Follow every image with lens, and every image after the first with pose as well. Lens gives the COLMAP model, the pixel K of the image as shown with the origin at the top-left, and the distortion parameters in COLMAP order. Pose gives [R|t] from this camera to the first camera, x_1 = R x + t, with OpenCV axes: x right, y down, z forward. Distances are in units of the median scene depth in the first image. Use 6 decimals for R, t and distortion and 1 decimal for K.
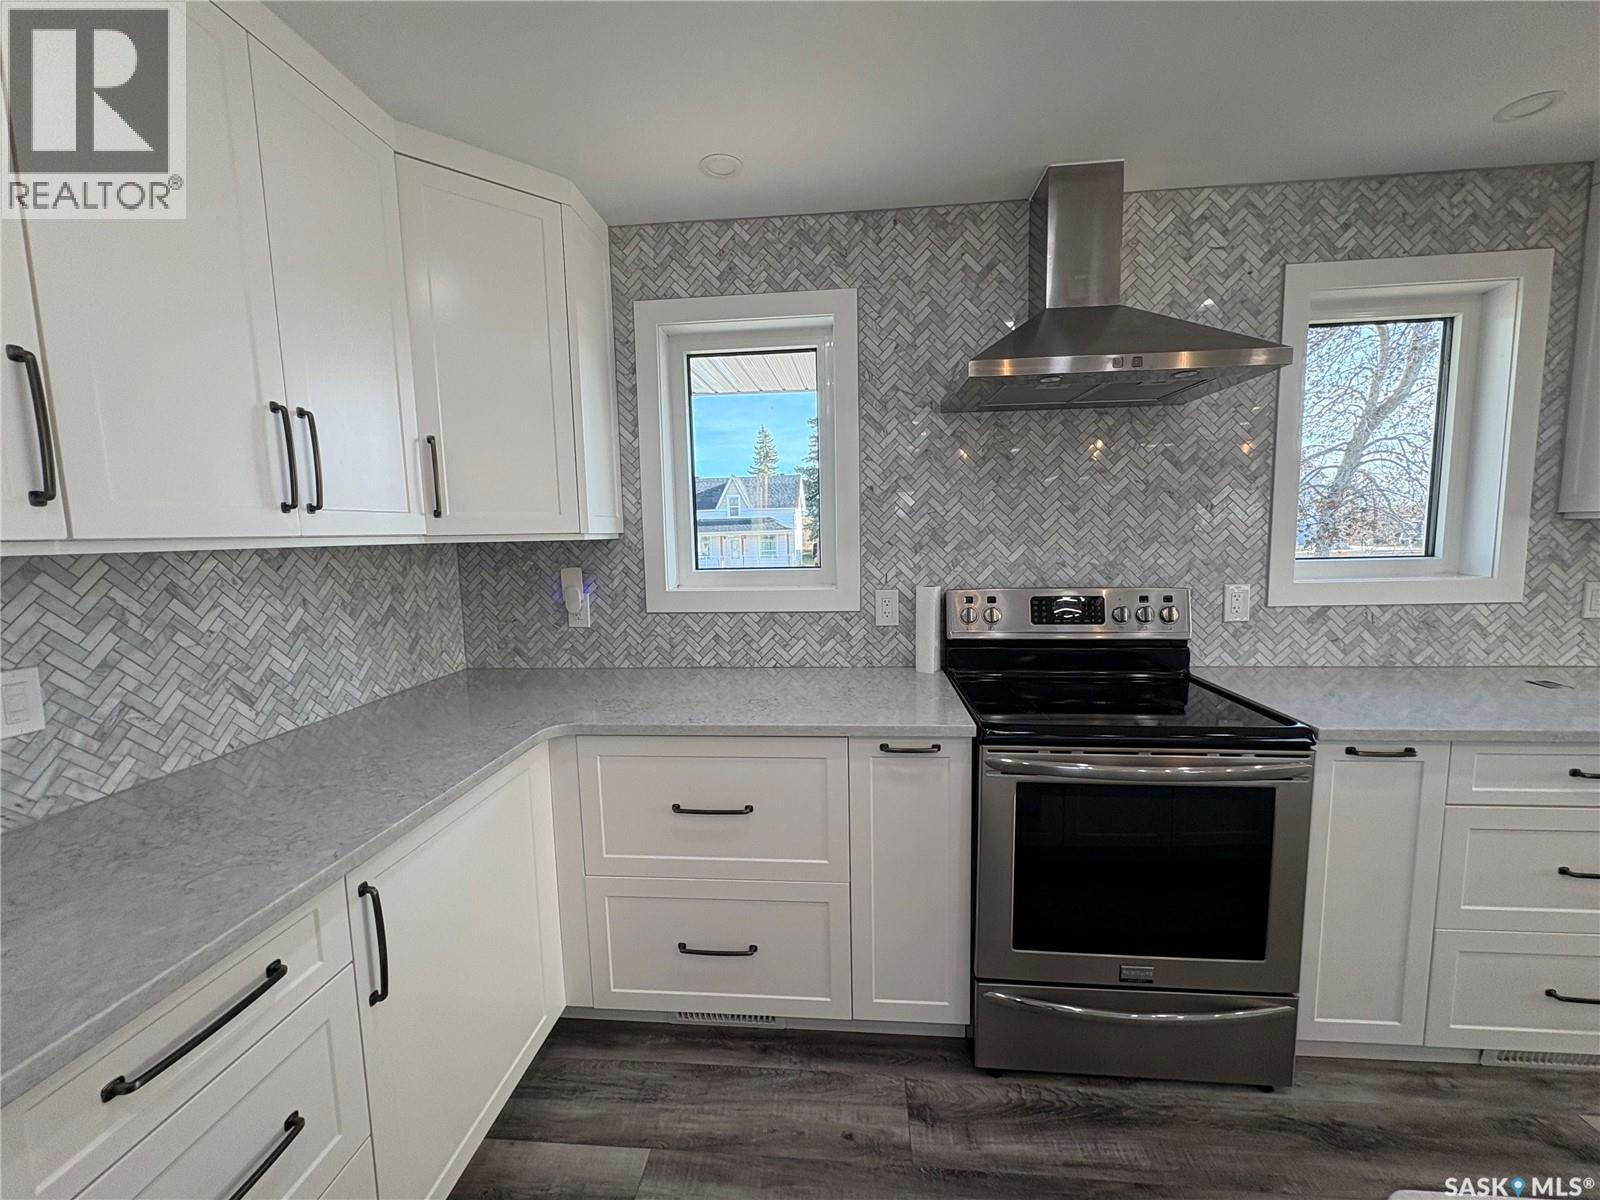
lens RADIAL K [[635.3, 0, 803.8], [0, 635.3, 598.7], [0, 0, 1]] dist [-0.000078, 0.000585]
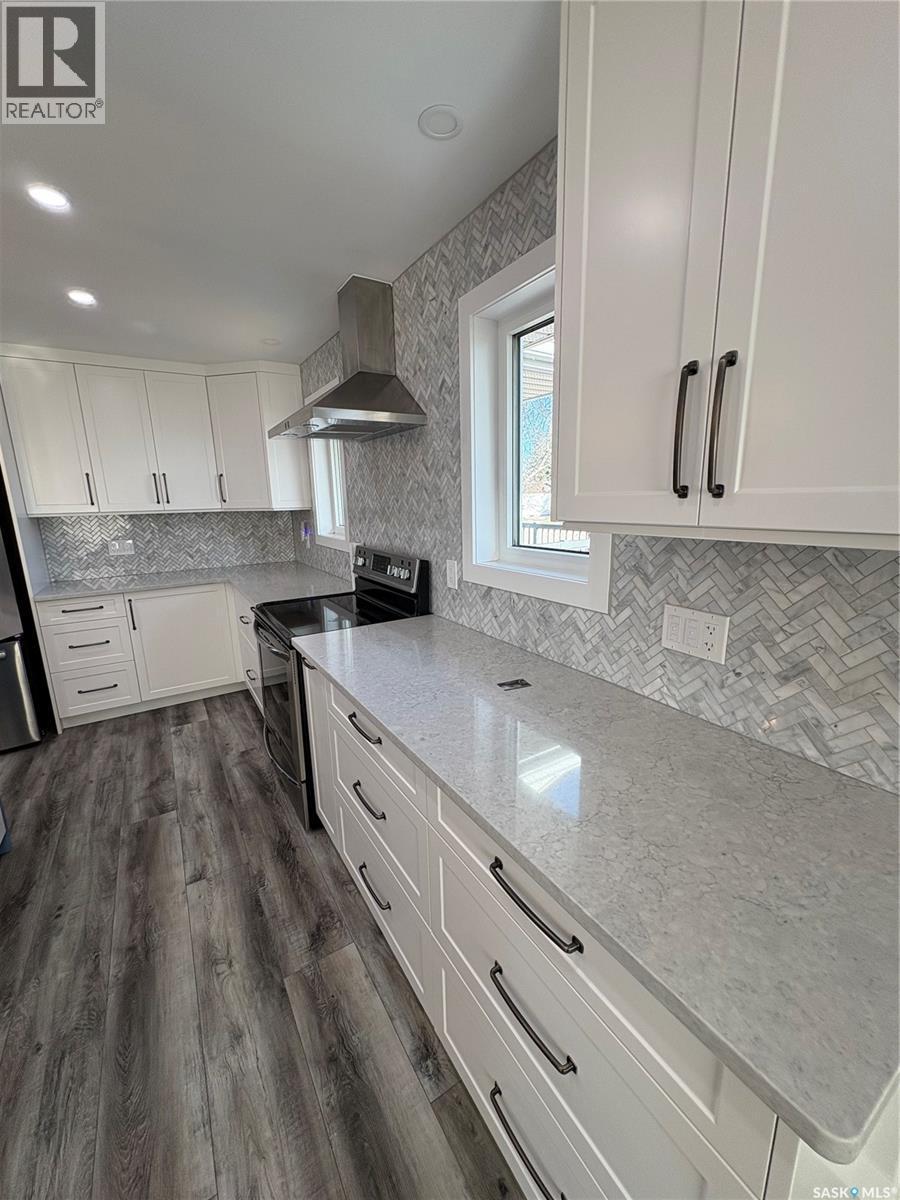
lens RADIAL K [[476.5, 0, 457.3], [0, 476.5, 599.9], [0, 0, 1]] dist [-0.000078, 0.000585]
pose [[0.607903, 0.178053, -0.773790, 1.528056], [-0.077445, 0.983182, 0.165393, -0.110939], [0.790225, -0.040616, 0.611469, 0.413773]]
